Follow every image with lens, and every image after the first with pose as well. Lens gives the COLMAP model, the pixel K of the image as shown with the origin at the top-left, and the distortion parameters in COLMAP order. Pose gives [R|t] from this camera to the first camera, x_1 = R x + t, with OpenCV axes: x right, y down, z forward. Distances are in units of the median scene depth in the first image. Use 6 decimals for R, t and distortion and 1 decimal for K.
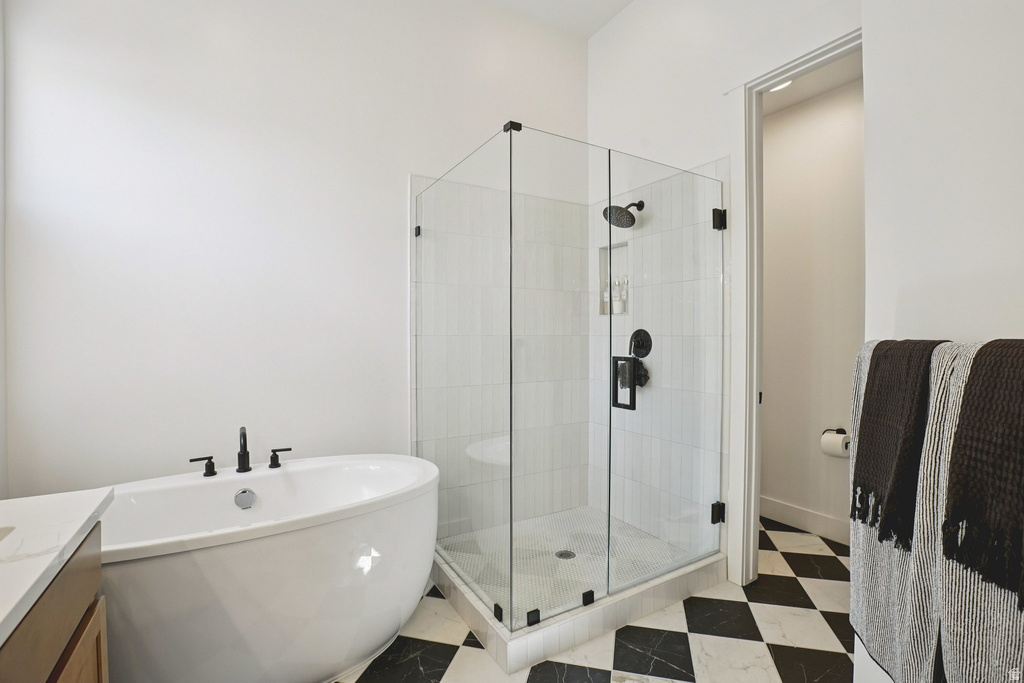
lens RADIAL K [[472.3, 0, 517.3], [0, 472.3, 343.3], [0, 0, 1]] dist [-0.048225, 0.016283]
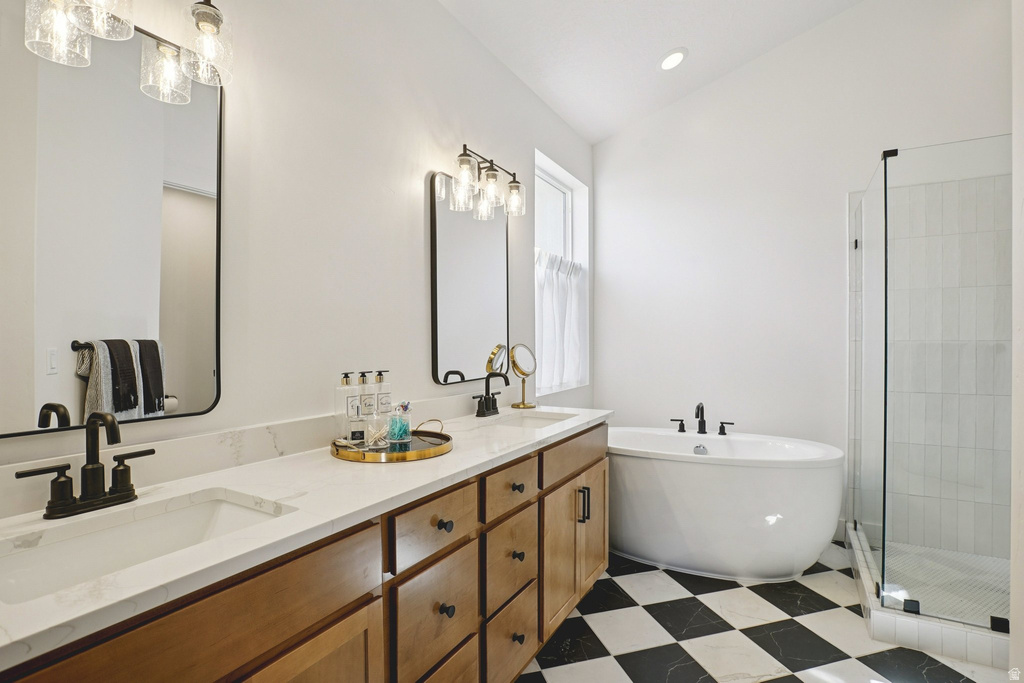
lens RADIAL K [[492.7, 0, 517.0], [0, 492.7, 344.3], [0, 0, 1]] dist [-0.022432, 0.001867]
pose [[0.504132, 0.004856, -0.863613, 0.464822], [-0.013741, 0.999903, -0.002399, 0.006212], [0.863518, 0.013076, 0.504149, -0.297427]]
